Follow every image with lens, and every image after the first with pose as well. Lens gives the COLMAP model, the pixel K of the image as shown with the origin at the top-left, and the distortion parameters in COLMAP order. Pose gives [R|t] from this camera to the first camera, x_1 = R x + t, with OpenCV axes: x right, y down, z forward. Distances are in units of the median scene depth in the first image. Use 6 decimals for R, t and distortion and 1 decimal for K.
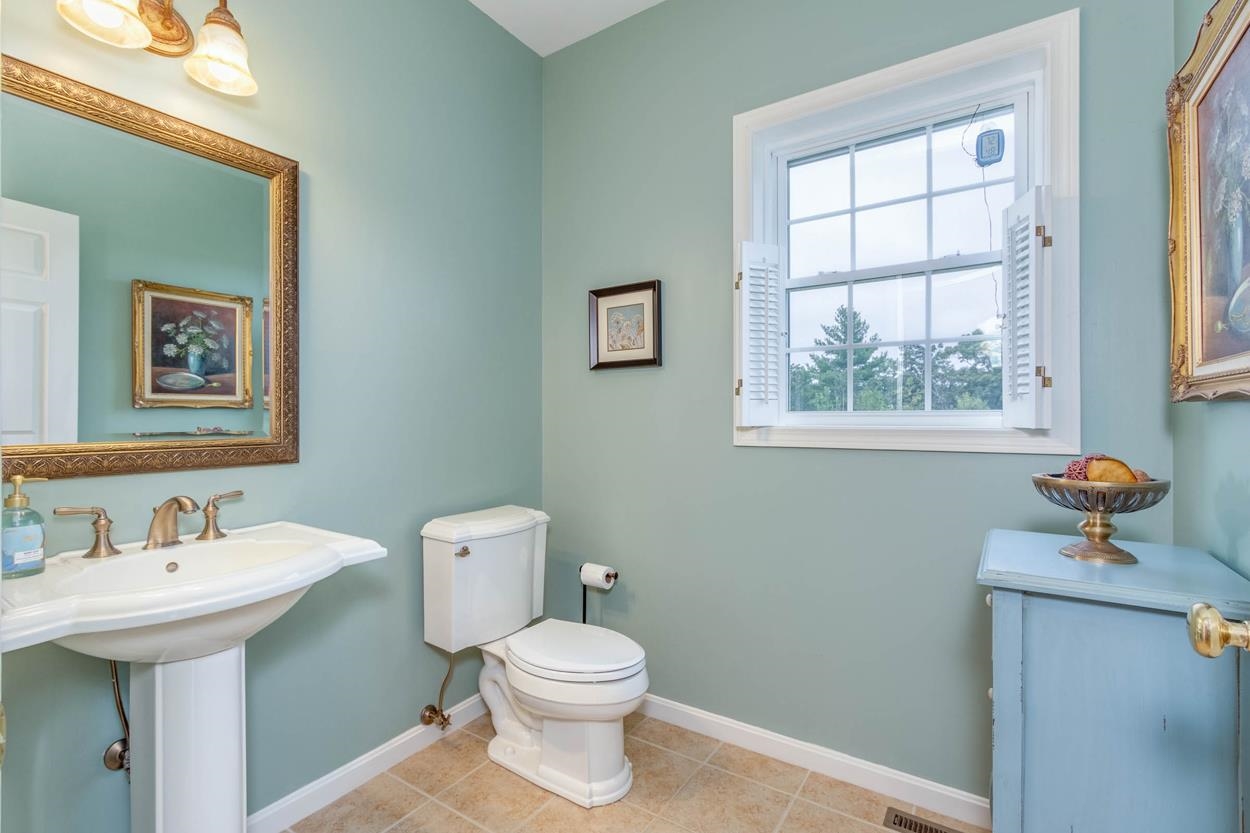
lens RADIAL K [[571.7, 0, 625.1], [0, 571.7, 421.3], [0, 0, 1]] dist [-0.004154, -0.001074]
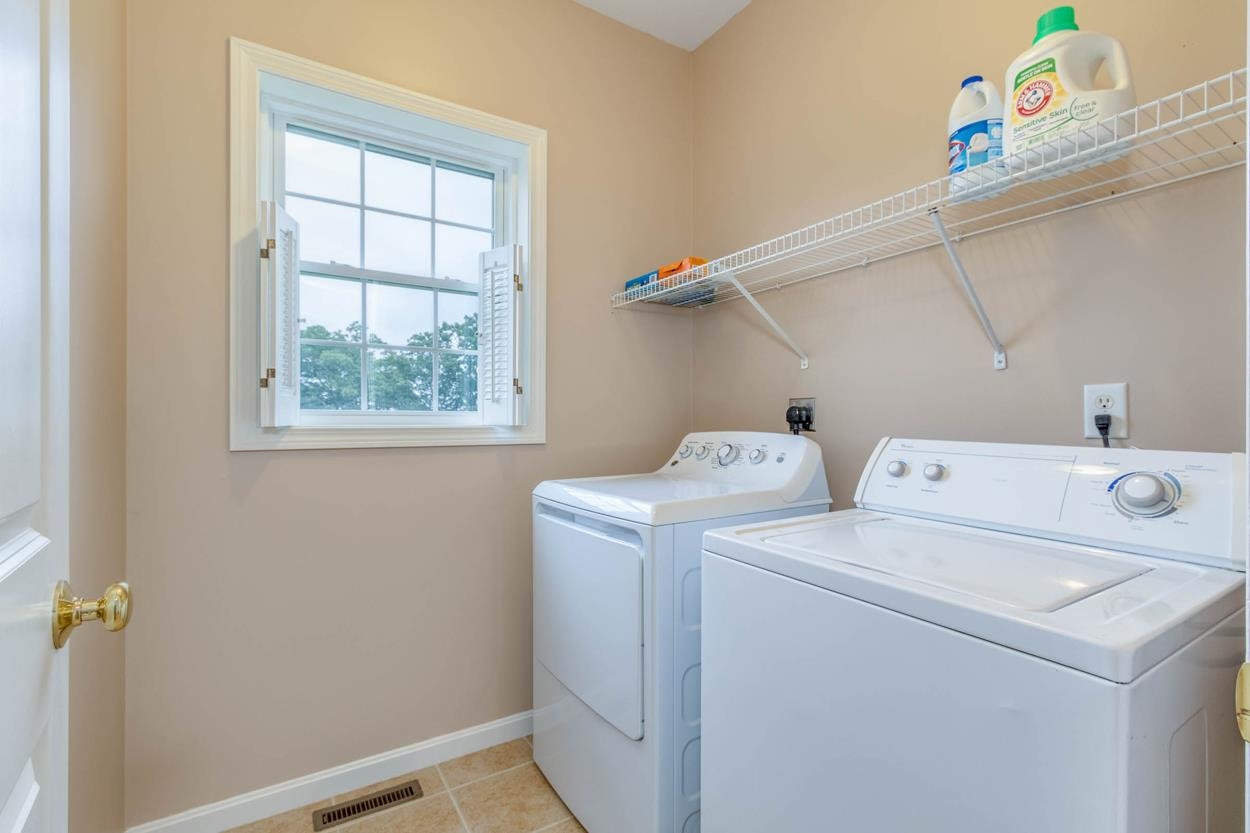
lens RADIAL K [[549.4, 0, 625.0], [0, 549.4, 416.5], [0, 0, 1]] dist [-0.000431, -0.000190]
pose [[0.409743, 0.005461, 0.912185, -0.290335], [-0.000758, 0.999984, -0.005646, -0.001321], [-0.912201, 0.001622, 0.409741, 0.195994]]
